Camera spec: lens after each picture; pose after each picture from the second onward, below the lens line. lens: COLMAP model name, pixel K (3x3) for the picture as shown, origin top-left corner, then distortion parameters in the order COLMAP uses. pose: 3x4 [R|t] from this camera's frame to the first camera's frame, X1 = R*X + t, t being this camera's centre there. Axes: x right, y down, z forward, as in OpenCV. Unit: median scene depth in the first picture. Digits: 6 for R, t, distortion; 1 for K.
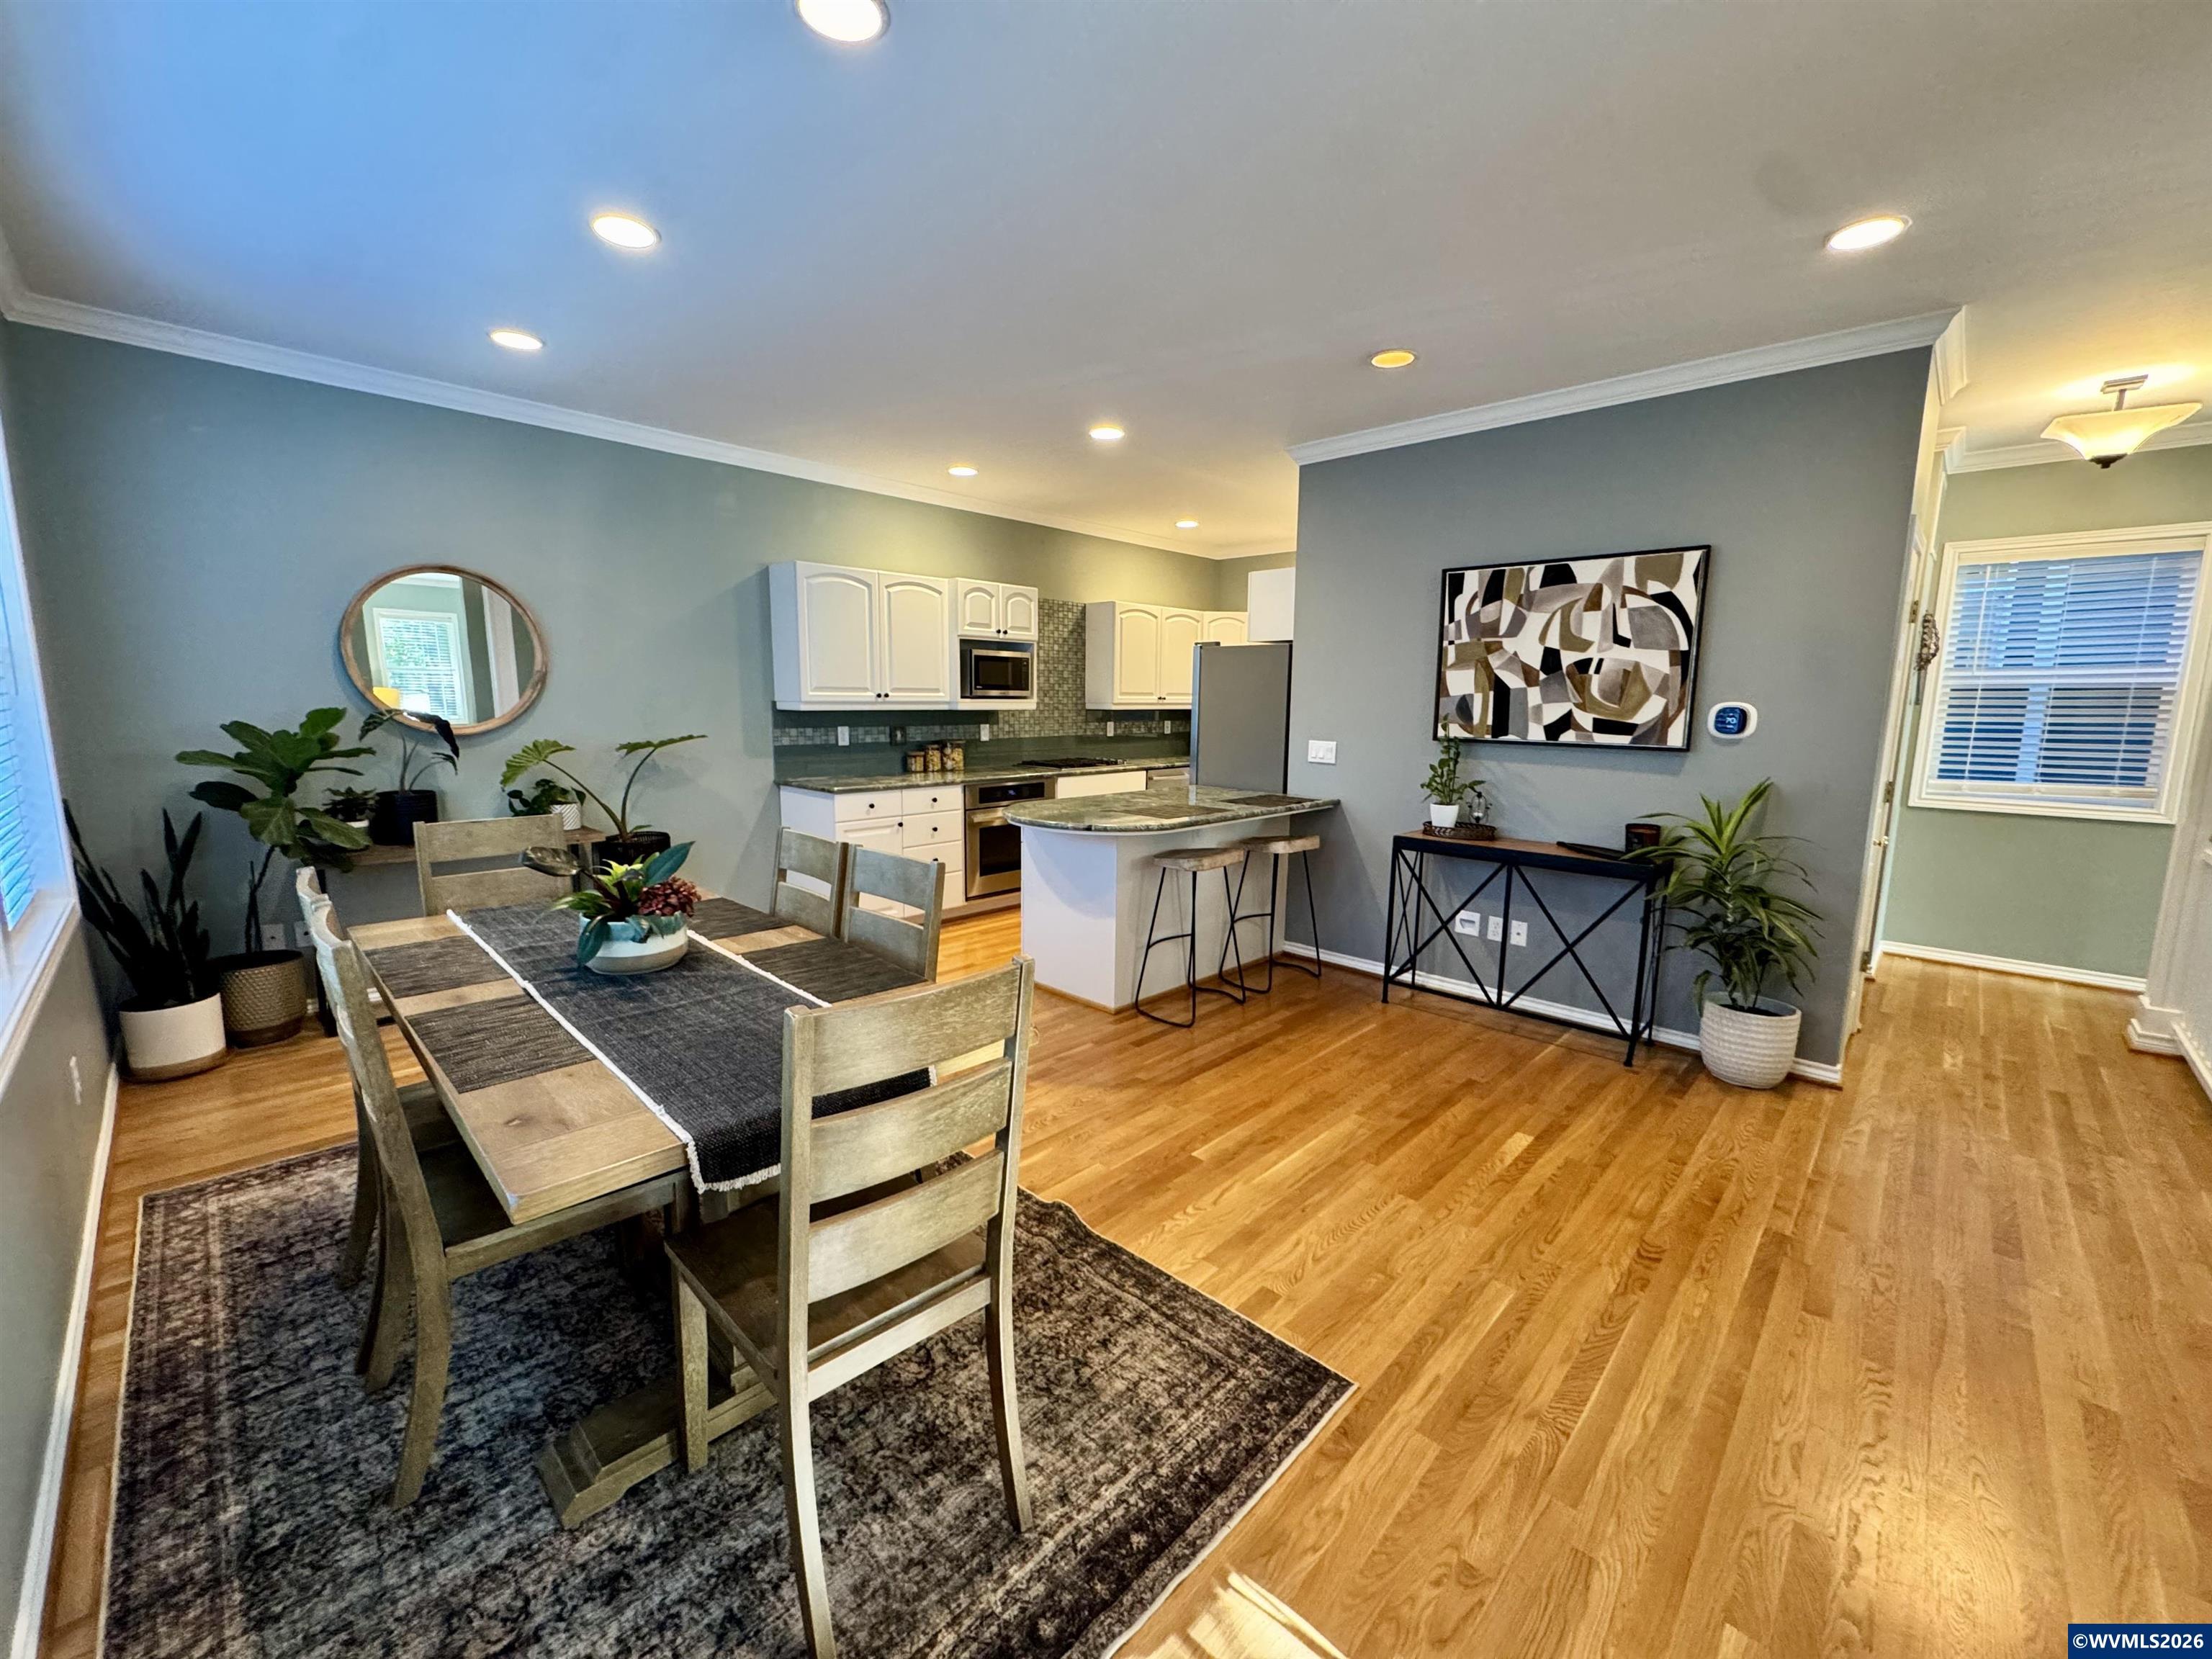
lens RADIAL K [[883.5, 0, 1102.9], [0, 883.5, 827.9], [0, 0, 1]] dist [-0.005906, 0.001692]
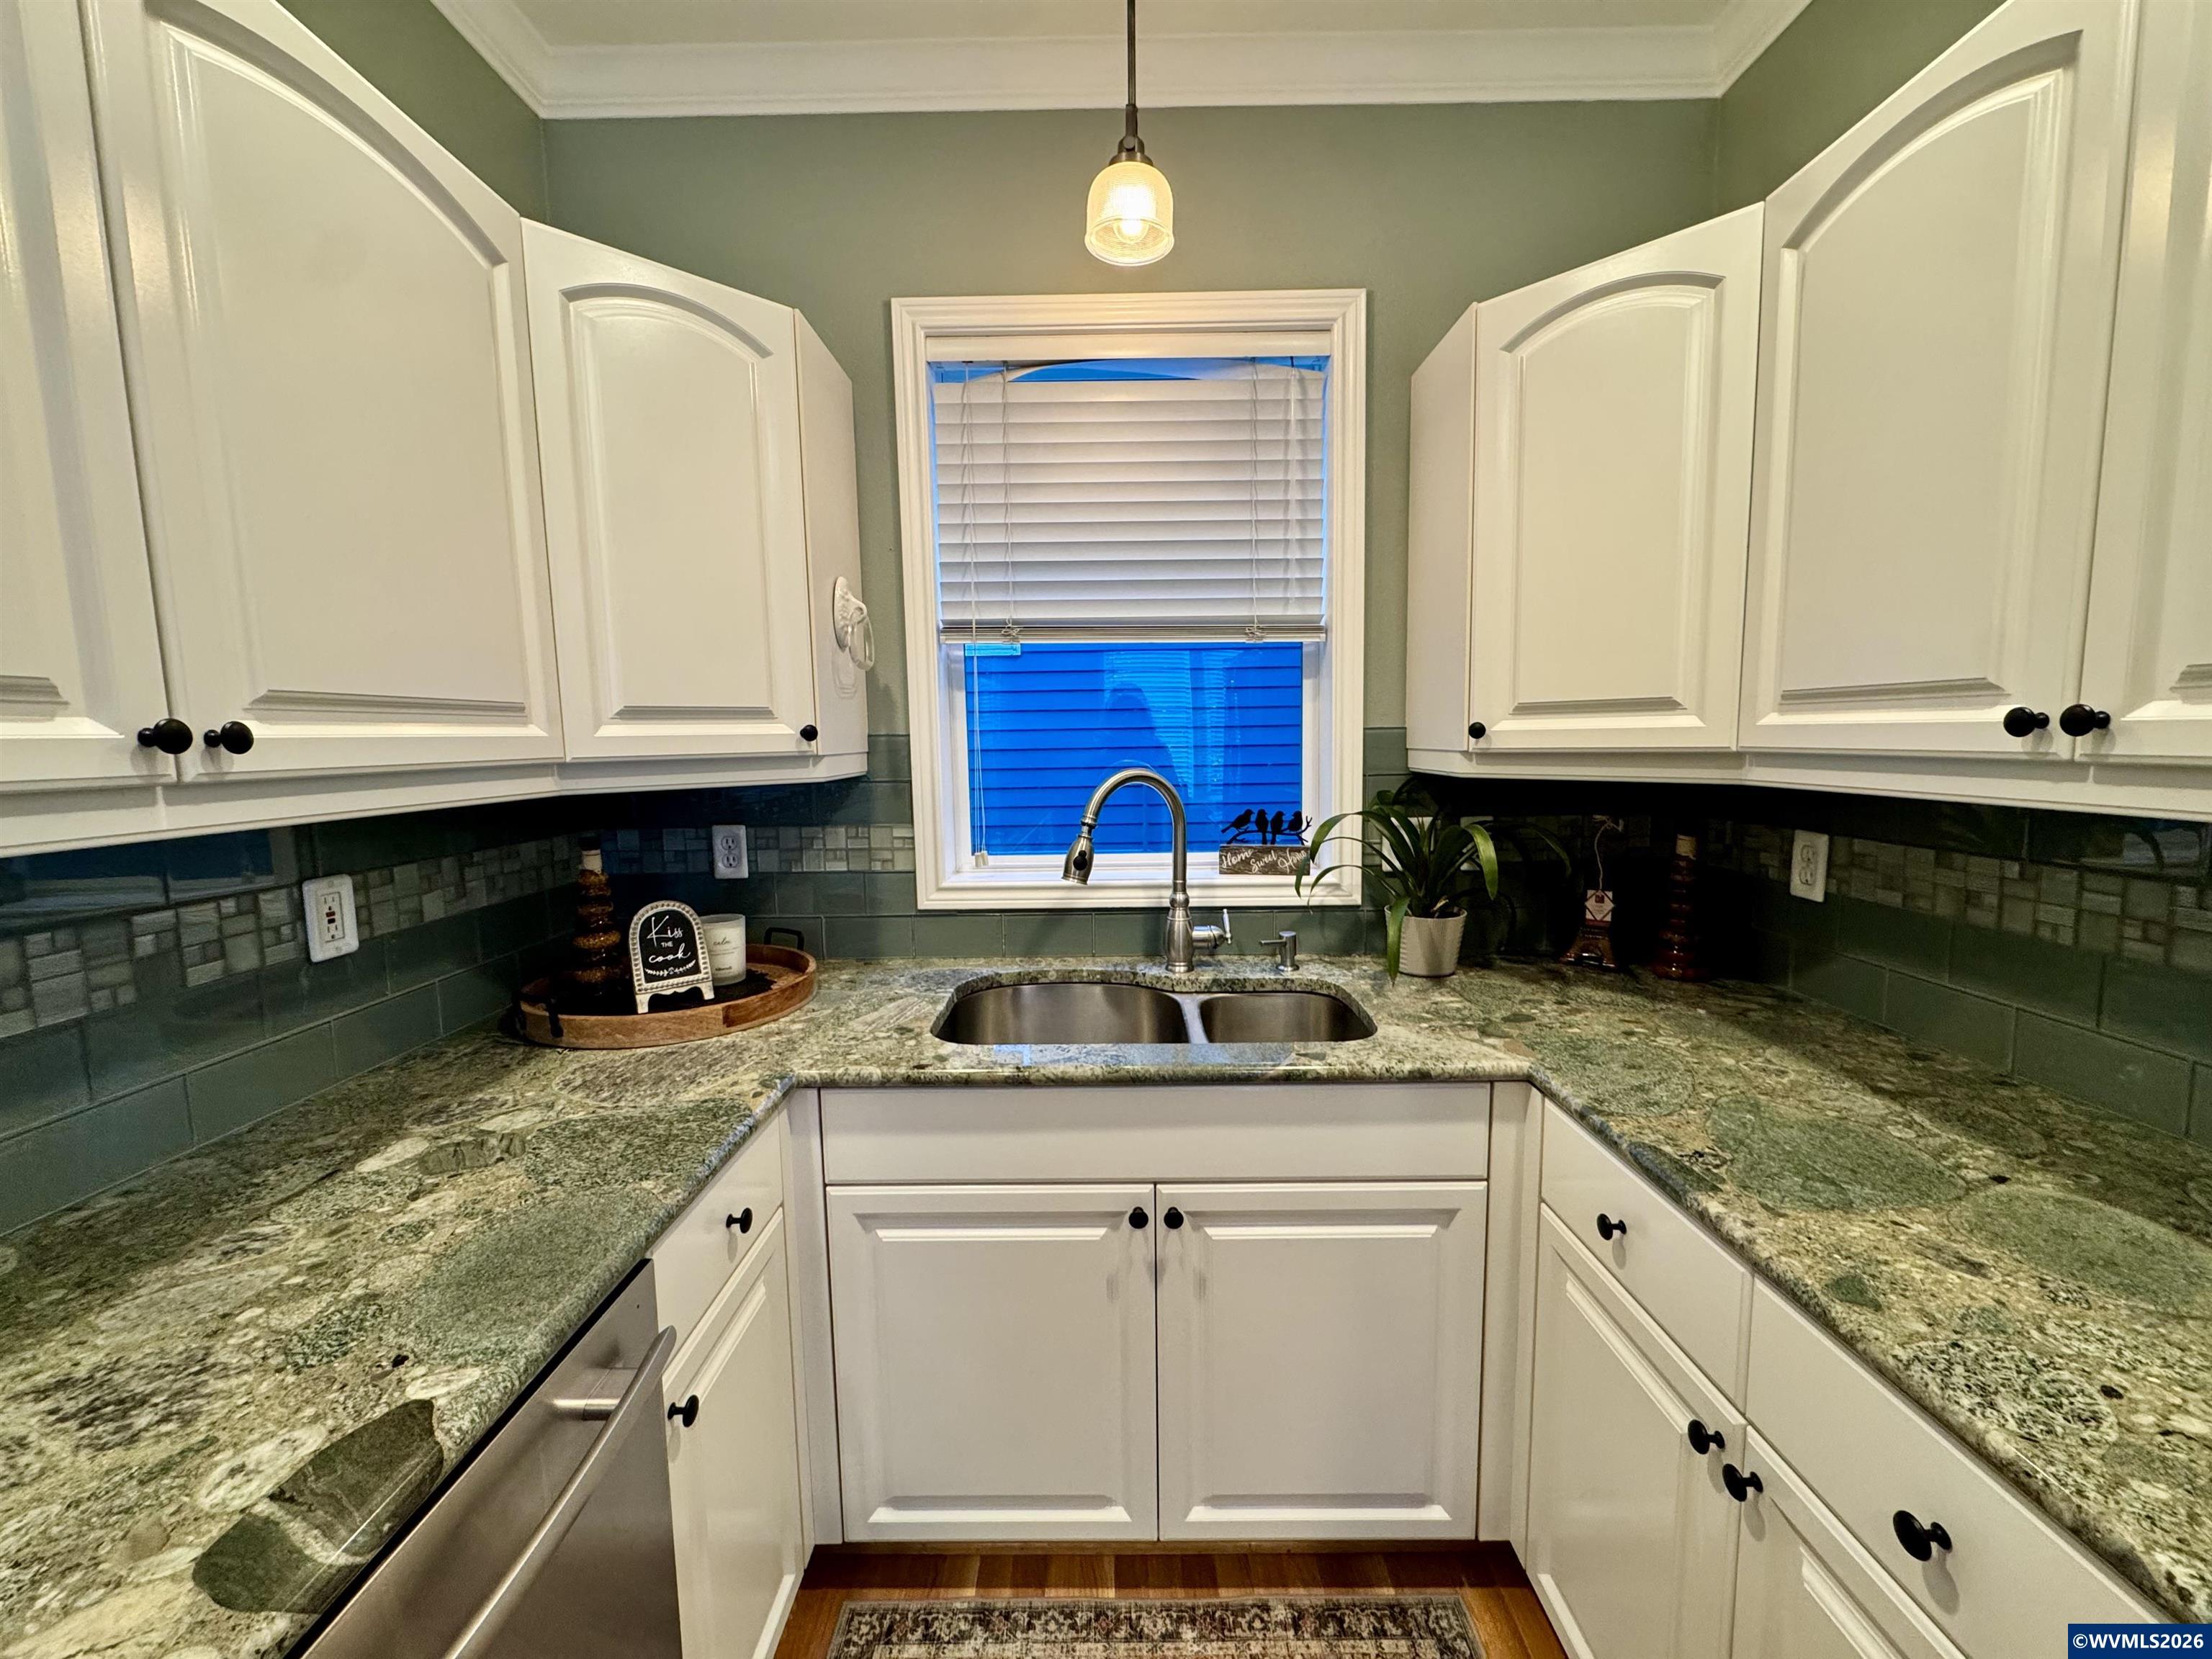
lens RADIAL K [[883.5, 0, 1107.8], [0, 883.5, 823.7], [0, 0, 1]] dist [-0.005906, 0.001692]
pose [[0.721838, -0.093643, 0.685697, 0.130961], [0.127288, 0.991865, 0.001458, -0.224706], [-0.680255, 0.086229, 0.727885, 1.563583]]
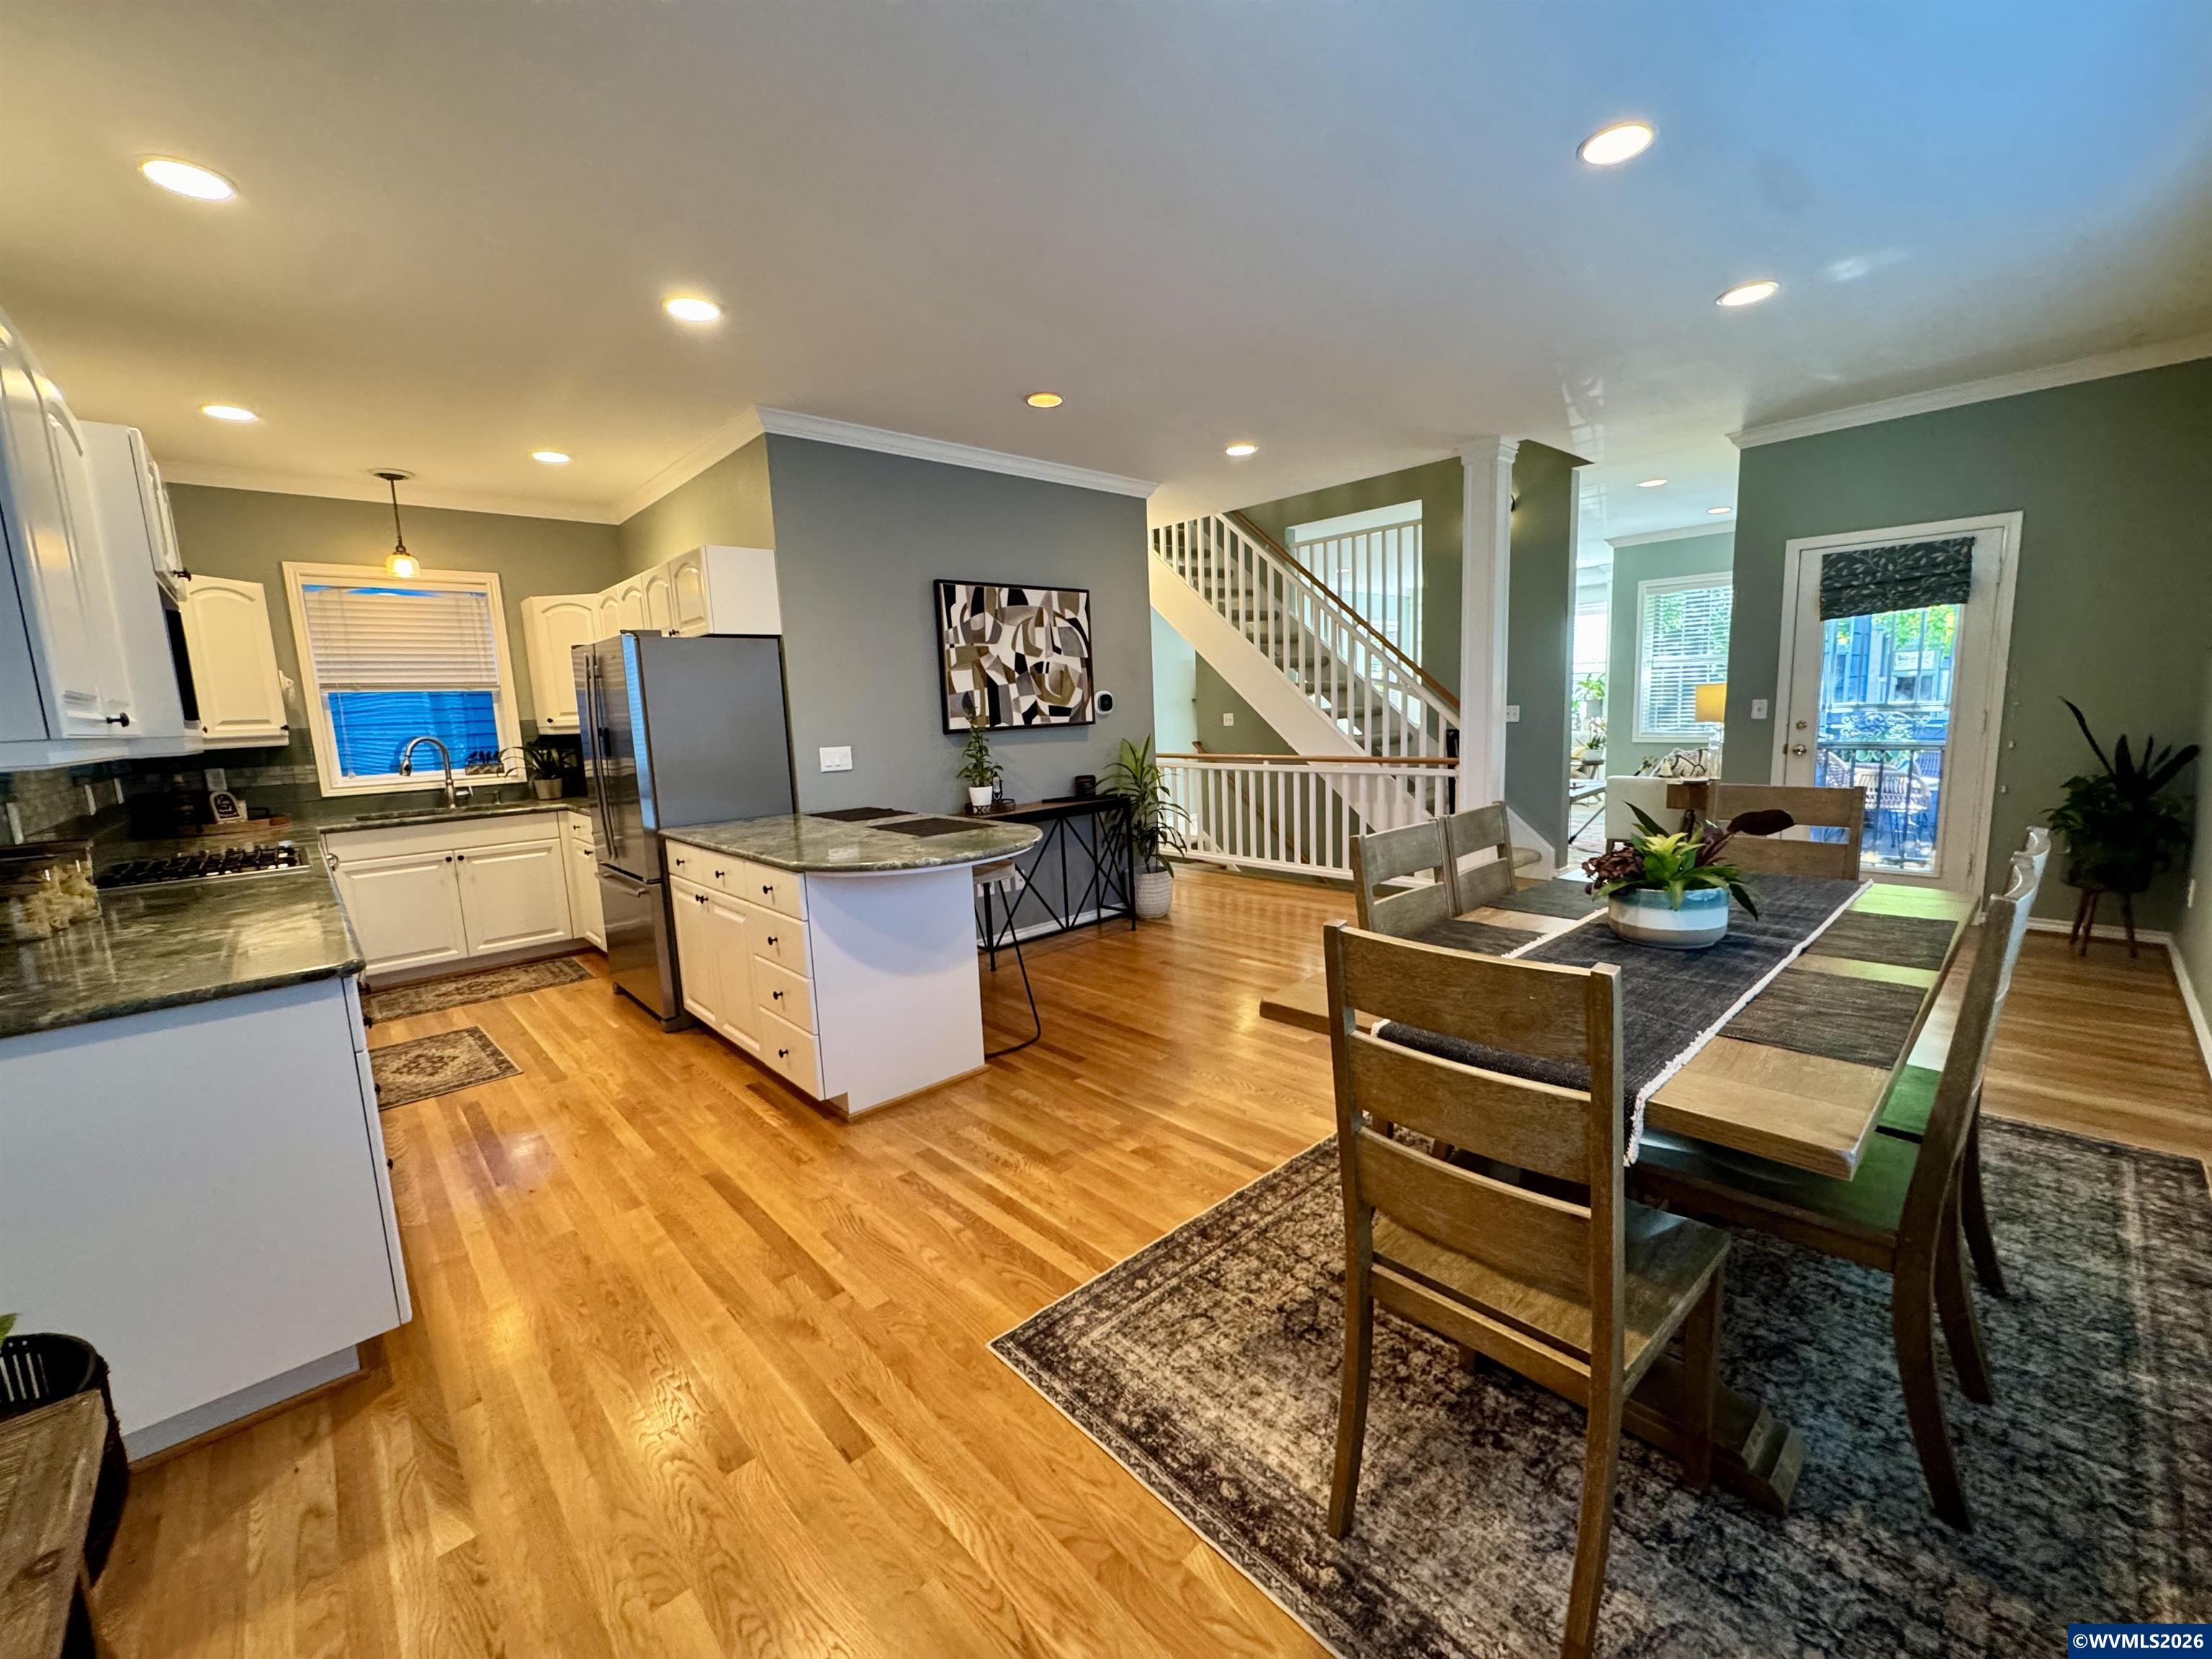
lens RADIAL K [[883.5, 0, 1111.3], [0, 883.5, 826.8], [0, 0, 1]] dist [-0.005906, 0.001692]
pose [[0.051201, -0.154682, 0.986637, -0.798714], [0.188892, 0.971600, 0.142523, -0.115270], [-0.980662, 0.179070, 0.078965, 0.806165]]
